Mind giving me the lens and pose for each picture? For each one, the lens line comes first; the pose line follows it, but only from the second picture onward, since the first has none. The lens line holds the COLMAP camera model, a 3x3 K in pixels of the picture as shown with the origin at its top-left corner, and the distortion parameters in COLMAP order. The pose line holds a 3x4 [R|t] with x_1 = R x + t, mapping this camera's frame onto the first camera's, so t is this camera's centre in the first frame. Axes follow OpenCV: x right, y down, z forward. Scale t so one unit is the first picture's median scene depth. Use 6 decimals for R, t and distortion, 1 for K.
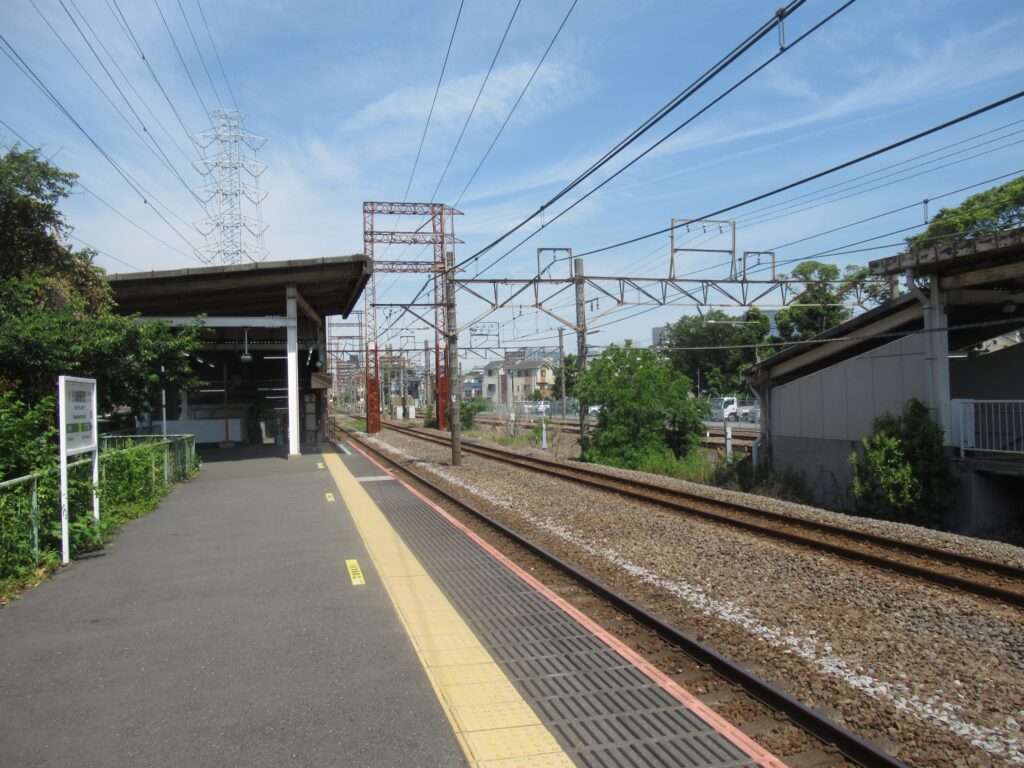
lens RADIAL K [[831.4, 0, 509.1], [0, 831.4, 389.2], [0, 0, 1]] dist [-0.003294, -0.000392]
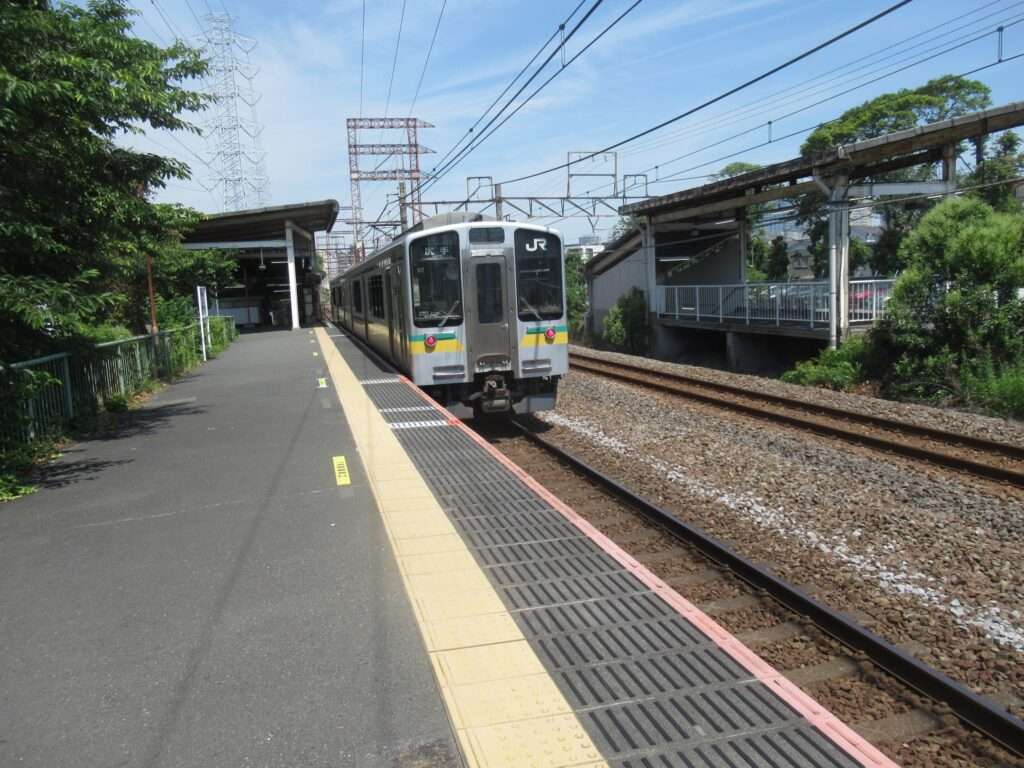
lens RADIAL K [[831.4, 0, 509.1], [0, 831.4, 389.2], [0, 0, 1]] dist [-0.003294, -0.000392]
pose [[0.999796, -0.018507, -0.008124, 0.108115], [0.019430, 0.990773, 0.134129, -0.006936], [0.005567, -0.134260, 0.990931, -0.397022]]
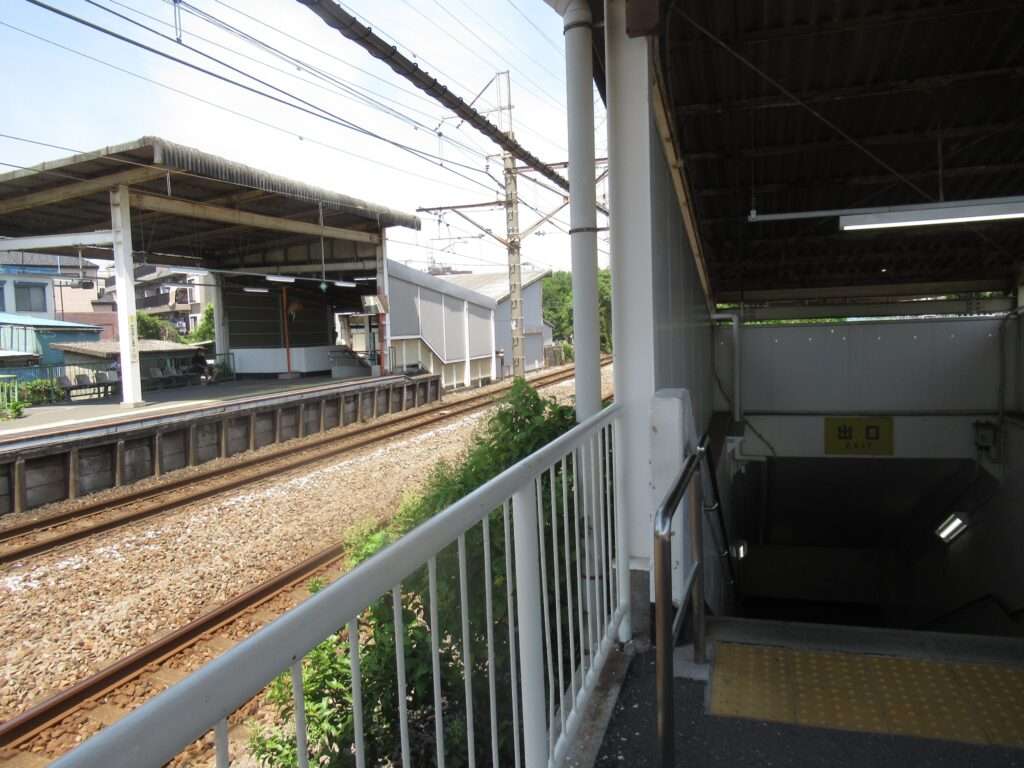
lens RADIAL K [[769.0, 0, 510.7], [0, 769.0, 389.2], [0, 0, 1]] dist [-0.005365, 0.004767]
pose [[0.847059, 0.043577, -0.529709, 0.302530], [0.013938, 0.994469, 0.104098, -0.004116], [0.531316, -0.095560, 0.841767, 0.378137]]
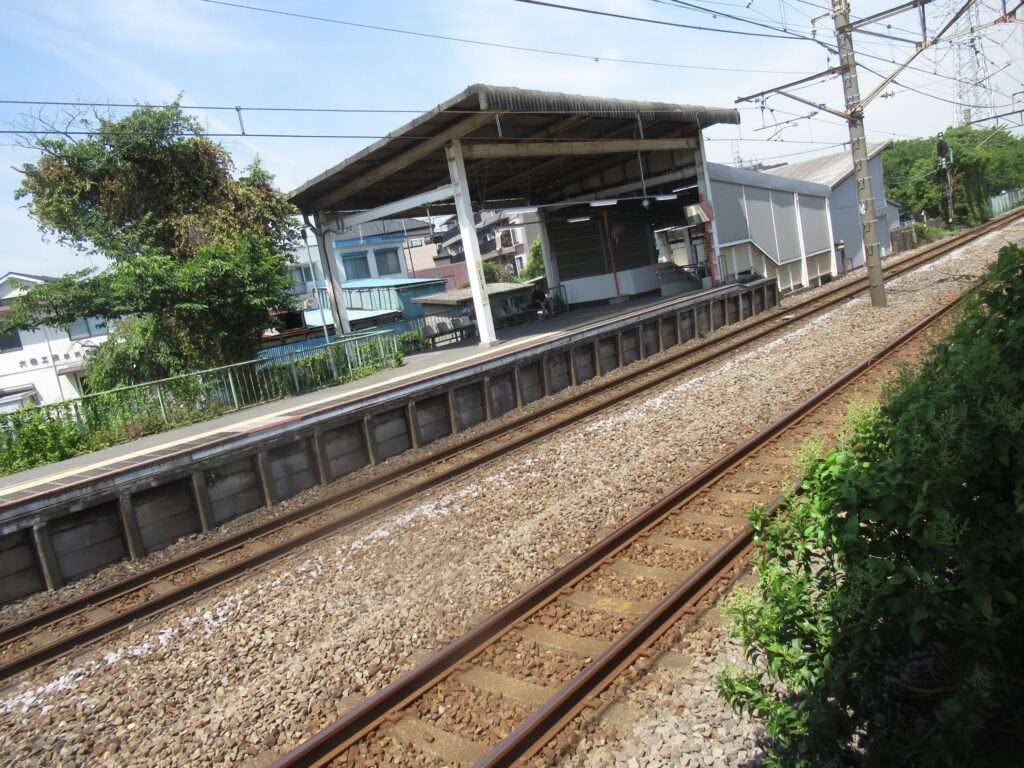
lens RADIAL K [[769.0, 0, 510.7], [0, 769.0, 389.2], [0, 0, 1]] dist [-0.005365, 0.004767]
pose [[0.568290, 0.037695, -0.821964, 0.282315], [0.178347, 0.969560, 0.167769, -0.002595], [0.803267, -0.241936, 0.544268, 0.378240]]
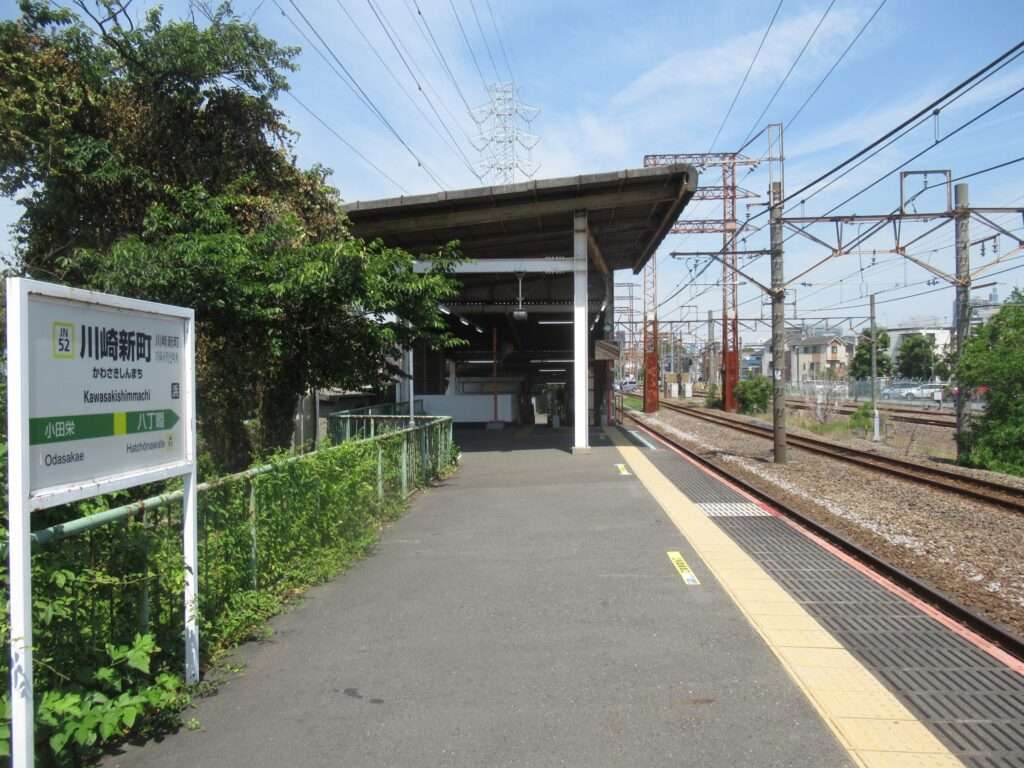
lens RADIAL K [[831.4, 0, 509.1], [0, 831.4, 389.2], [0, 0, 1]] dist [-0.003294, -0.000392]
pose [[0.950513, 0.022257, -0.309886, -0.062420], [-0.013606, 0.999456, 0.030050, 0.004418], [0.310386, -0.024347, 0.950299, 0.193066]]
